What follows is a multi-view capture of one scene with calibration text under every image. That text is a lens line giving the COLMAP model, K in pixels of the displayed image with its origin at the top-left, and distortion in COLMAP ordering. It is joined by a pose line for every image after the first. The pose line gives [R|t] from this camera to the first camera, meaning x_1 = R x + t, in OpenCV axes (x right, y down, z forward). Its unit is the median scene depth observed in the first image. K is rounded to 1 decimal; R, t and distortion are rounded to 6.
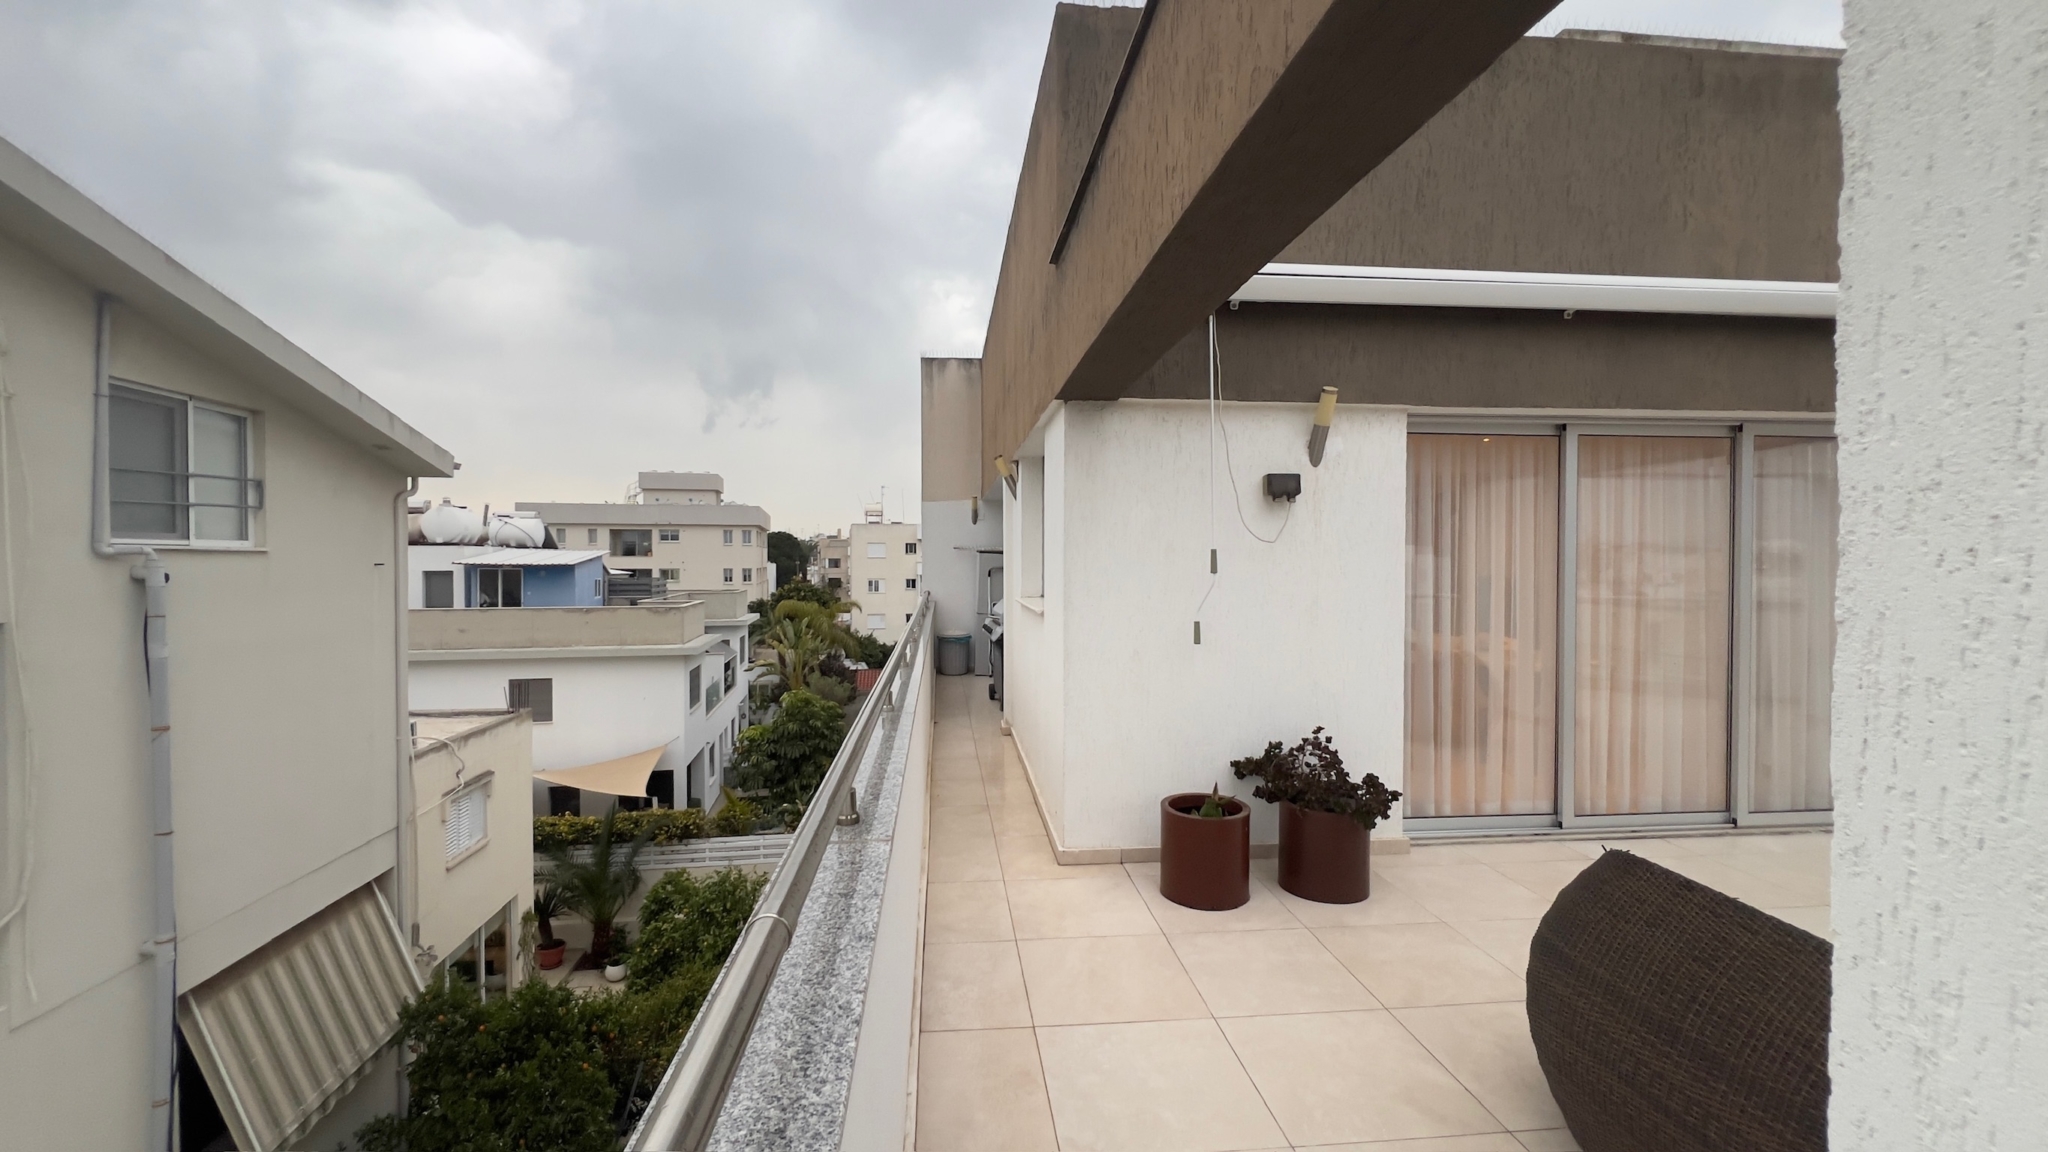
lens RADIAL K [[820.6, 0, 1019.7], [0, 820.6, 571.4], [0, 0, 1]] dist [0.000383, 0.000135]
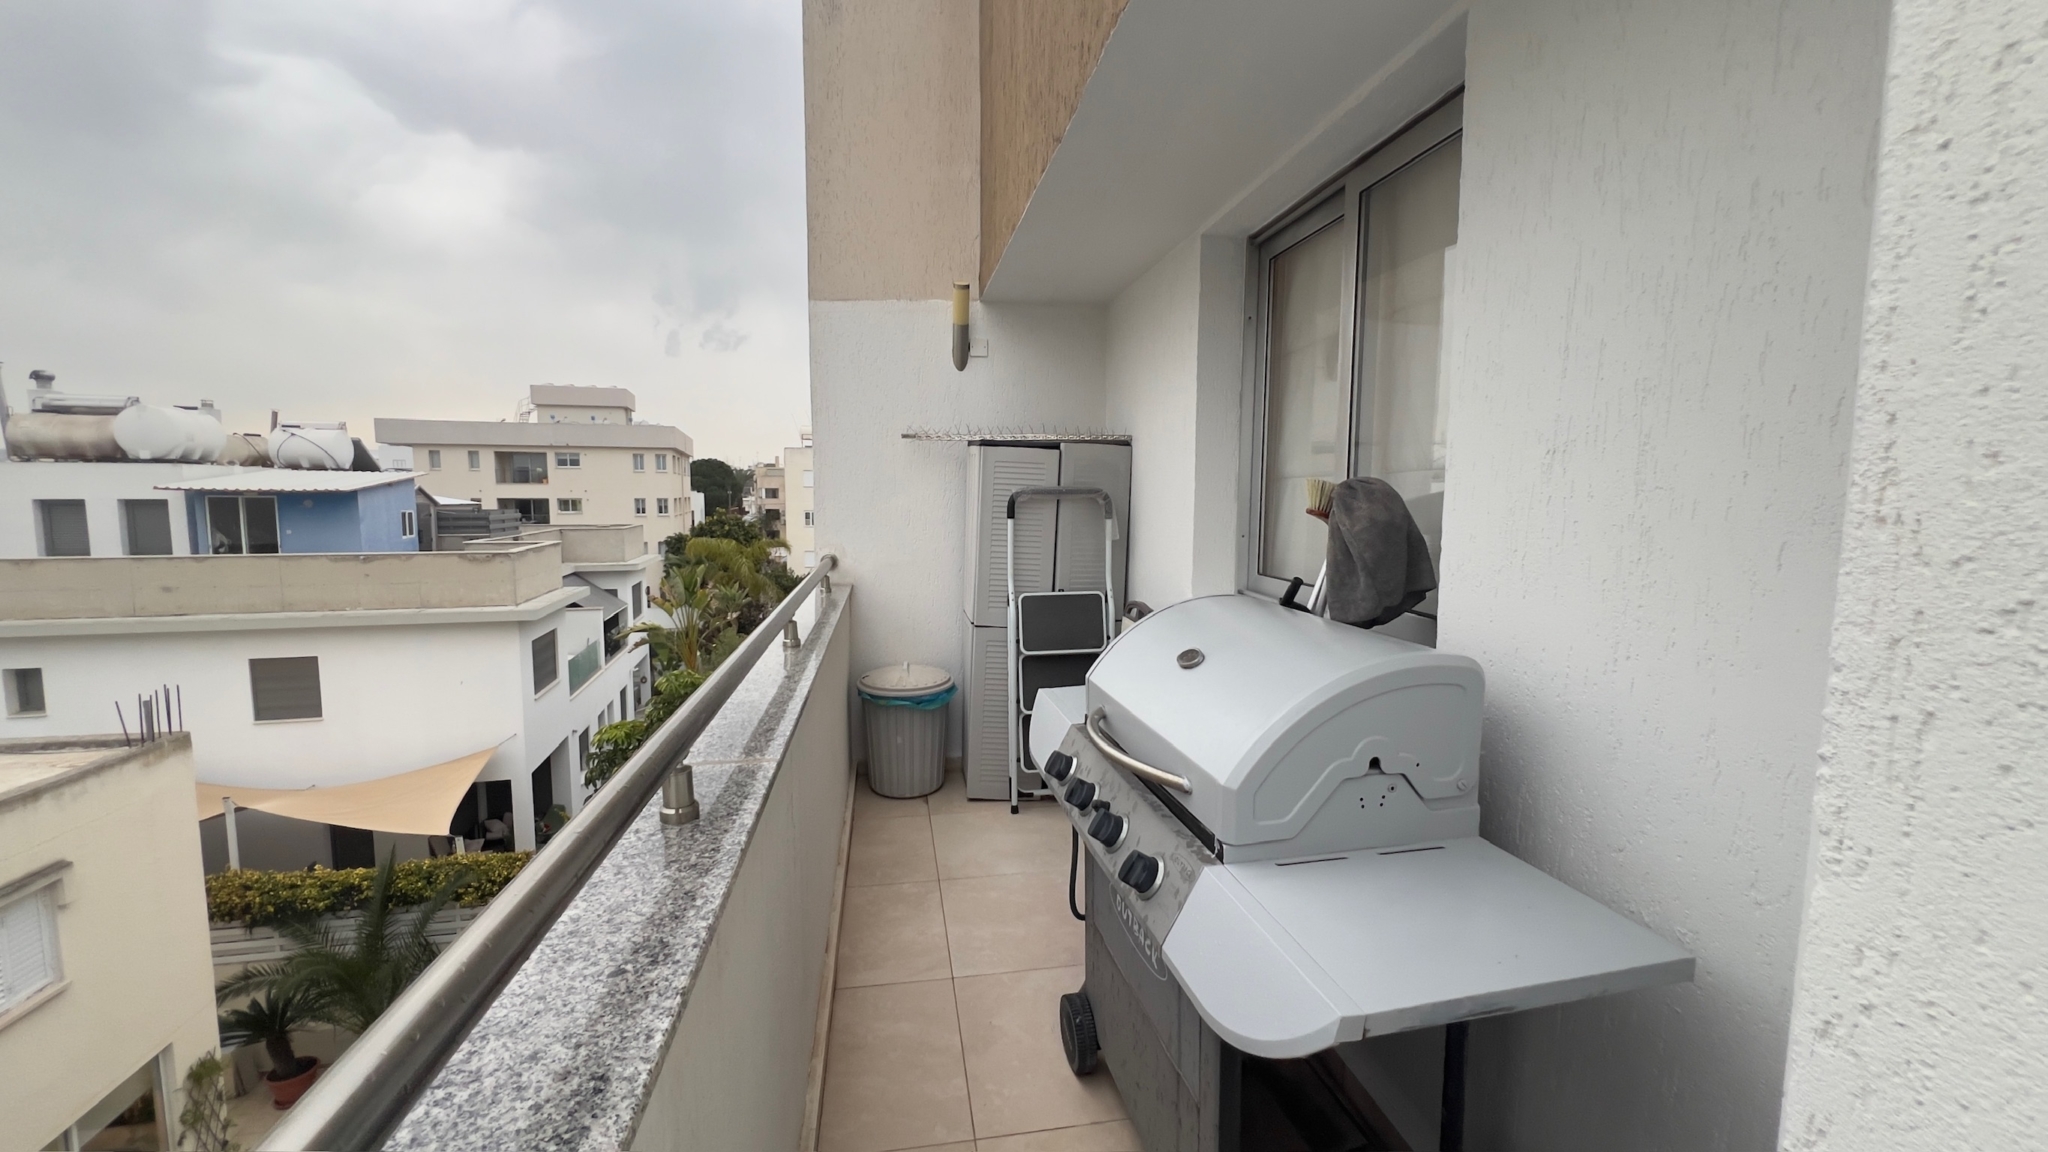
lens RADIAL K [[820.6, 0, 1019.7], [0, 820.6, 571.4], [0, 0, 1]] dist [0.000383, 0.000135]
pose [[0.998094, -0.002626, 0.061652, -0.018888], [-0.002523, 0.996522, 0.083288, 0.000005], [-0.061657, -0.083285, 0.994617, 0.231575]]
